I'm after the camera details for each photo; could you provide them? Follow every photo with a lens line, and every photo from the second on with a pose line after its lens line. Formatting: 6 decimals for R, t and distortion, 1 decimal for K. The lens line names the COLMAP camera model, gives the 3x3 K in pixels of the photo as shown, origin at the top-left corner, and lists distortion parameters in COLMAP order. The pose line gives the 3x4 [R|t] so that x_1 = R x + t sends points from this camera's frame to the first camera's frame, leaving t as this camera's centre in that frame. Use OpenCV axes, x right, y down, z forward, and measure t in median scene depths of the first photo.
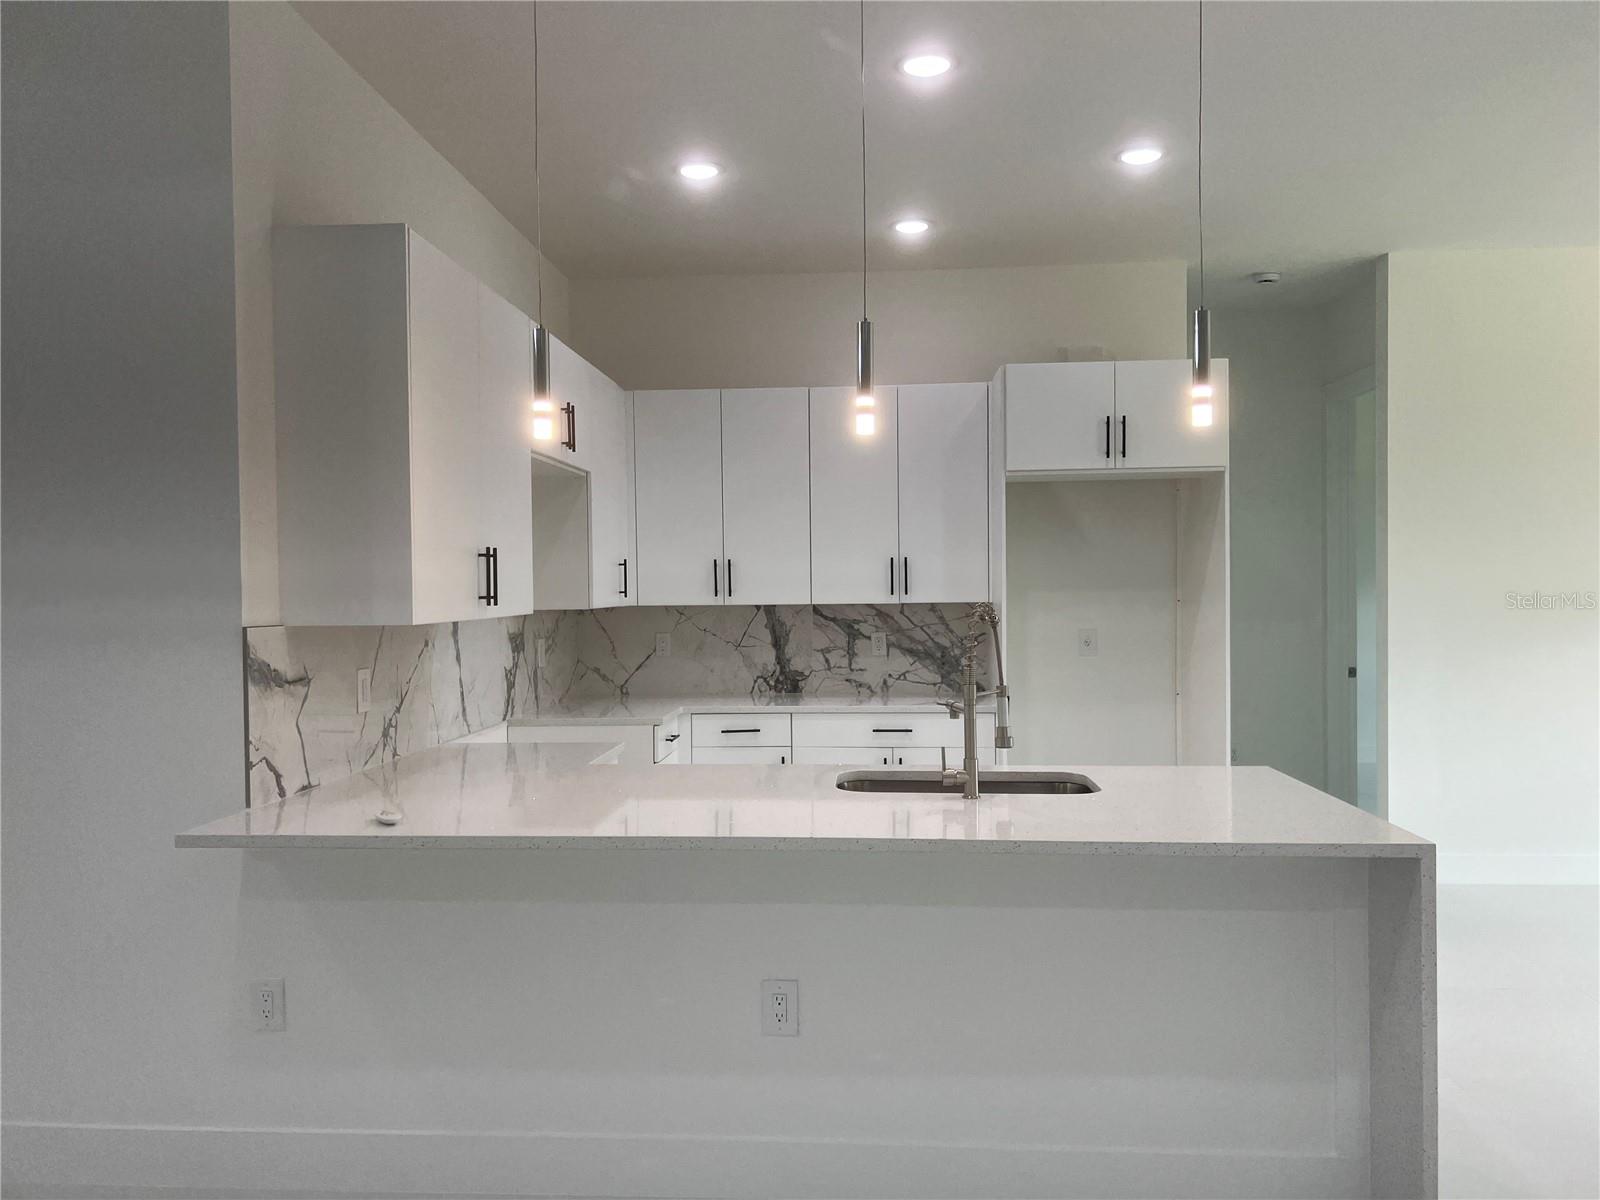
lens RADIAL K [[1213.8, 0, 800.0], [0, 1213.8, 600.0], [0, 0, 1]] dist [0.093391, -0.133114]
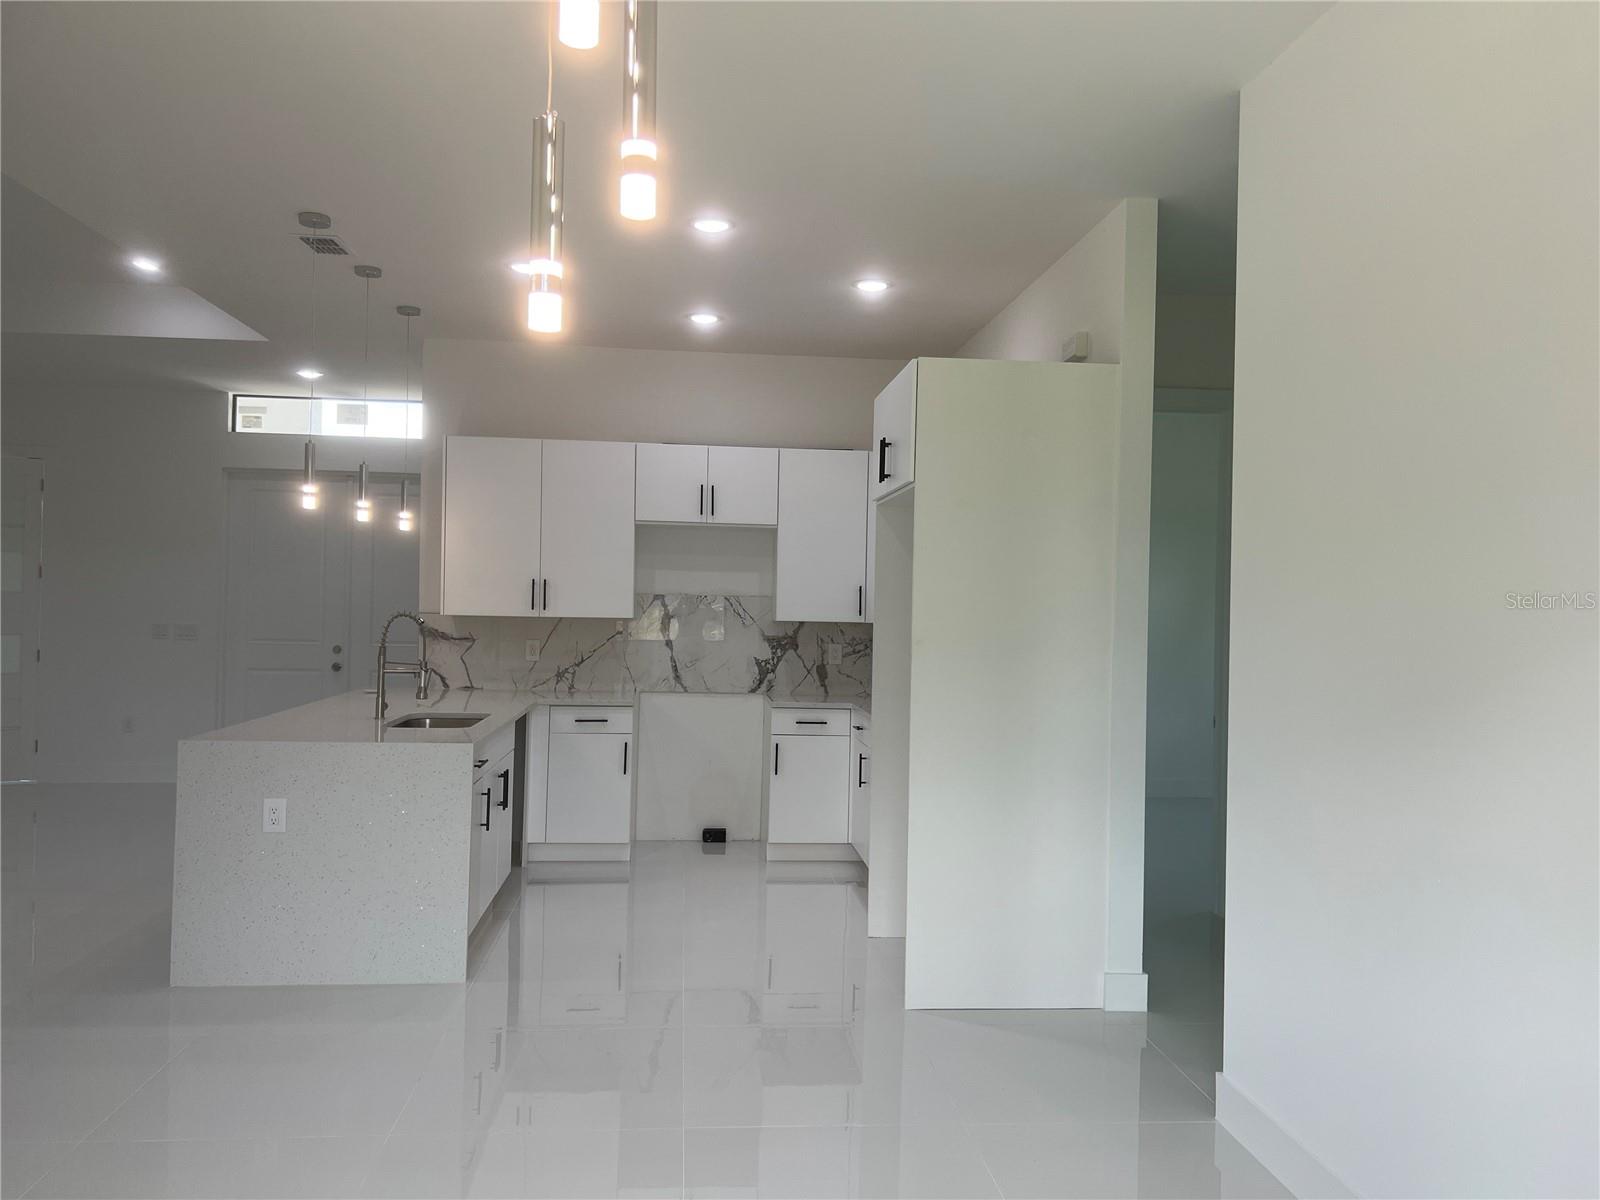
lens RADIAL K [[1211.3, 0, 805.7], [0, 1211.3, 594.8], [0, 0, 1]] dist [0.120658, -0.181040]
pose [[0.155012, 0.014412, -0.987807, 1.154057], [-0.035449, 0.999331, 0.009018, -0.035038], [0.987276, 0.033619, 0.155419, 0.769763]]
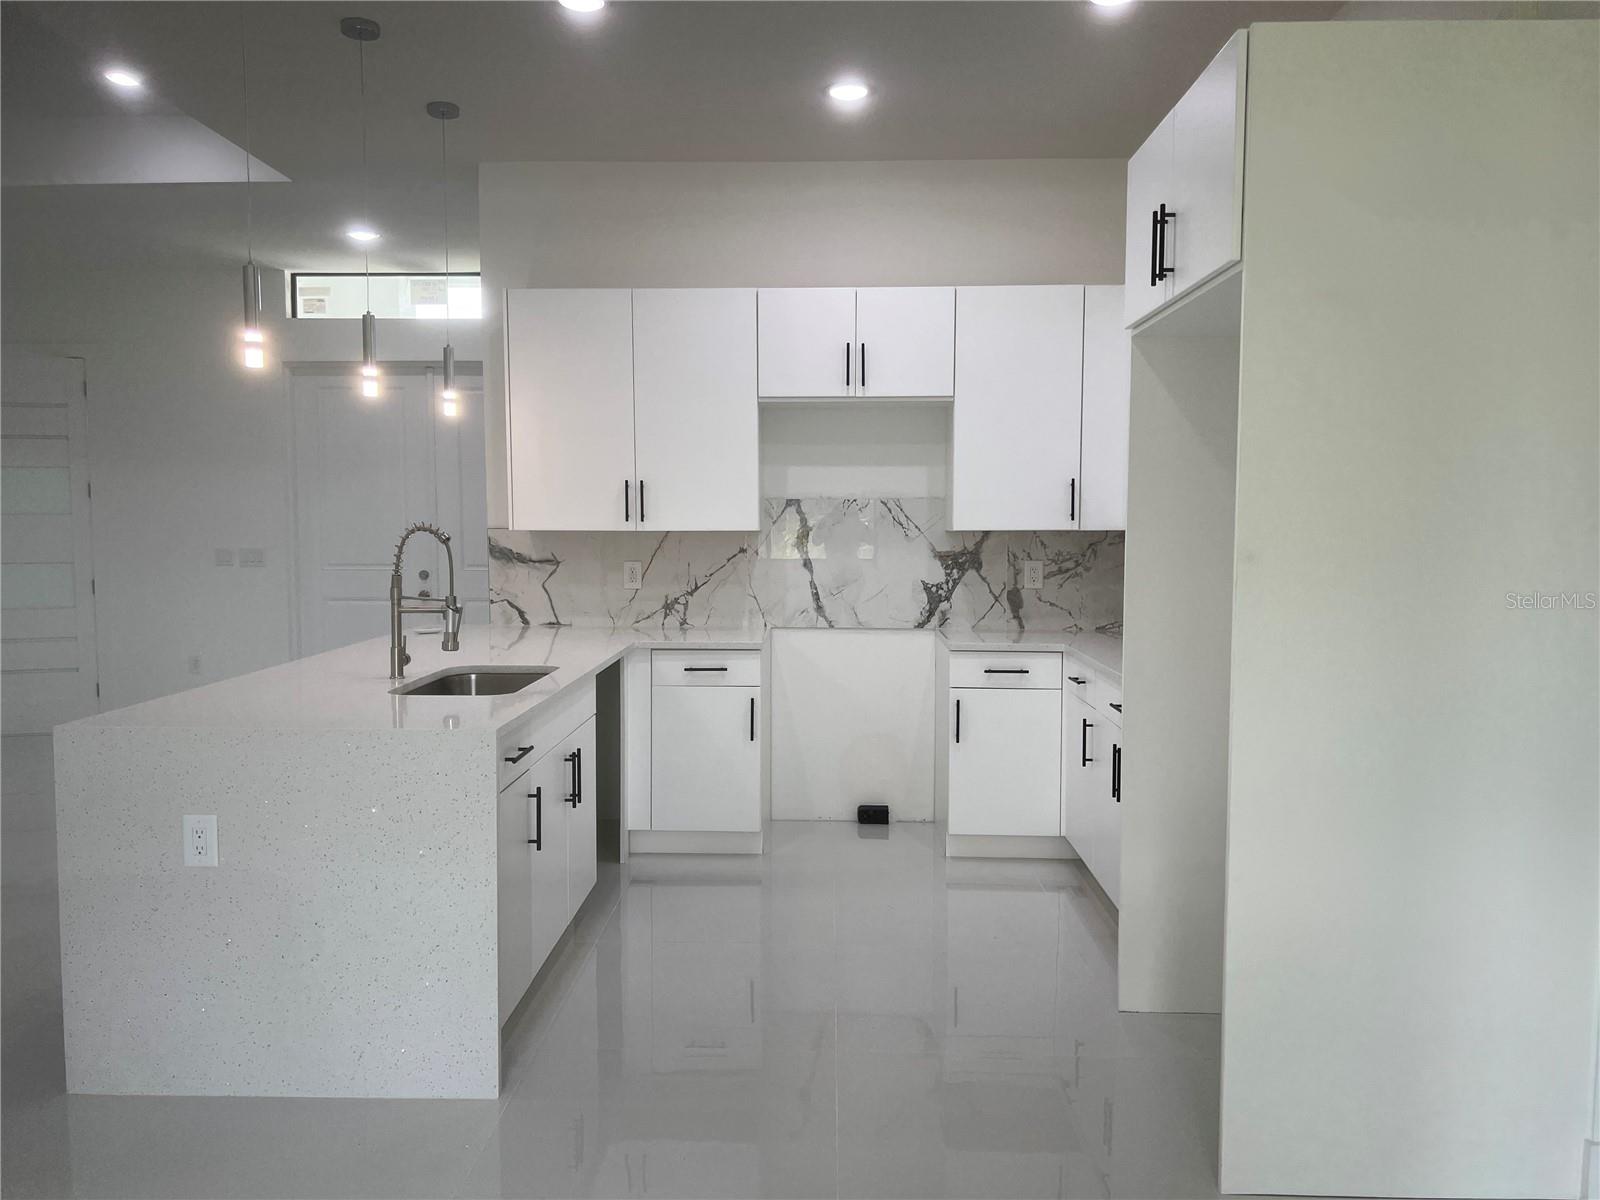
lens RADIAL K [[1214.7, 0, 804.3], [0, 1214.7, 590.2], [0, 0, 1]] dist [0.059089, -0.058450]
pose [[0.034647, 0.077177, -0.996415, 0.806172], [-0.013506, 0.996959, 0.076750, -0.018910], [0.999308, 0.010798, 0.035584, 0.792692]]
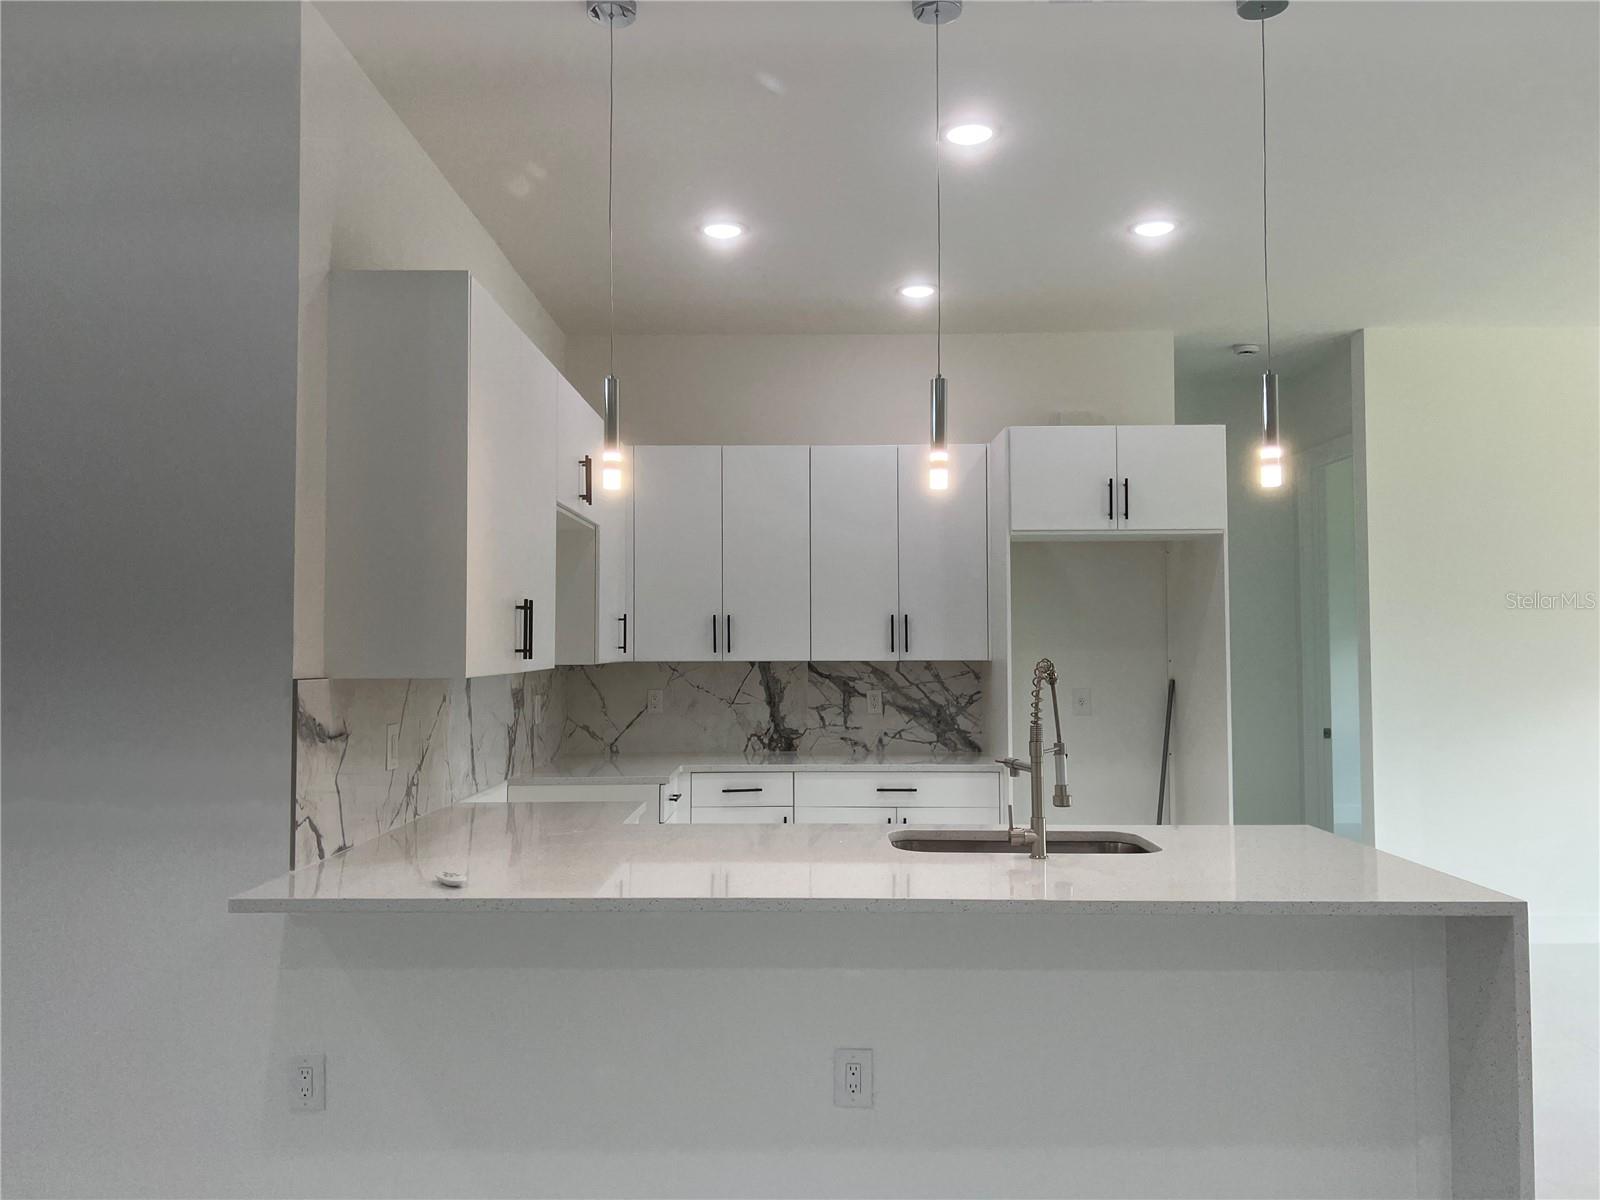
lens RADIAL K [[1214.7, 0, 804.3], [0, 1214.7, 590.2], [0, 0, 1]] dist [0.059089, -0.058450]
pose [[0.997800, 0.010888, 0.065400, -0.066072], [-0.007162, 0.998352, -0.056934, 0.002297], [-0.065912, 0.056340, 0.996234, 0.009843]]
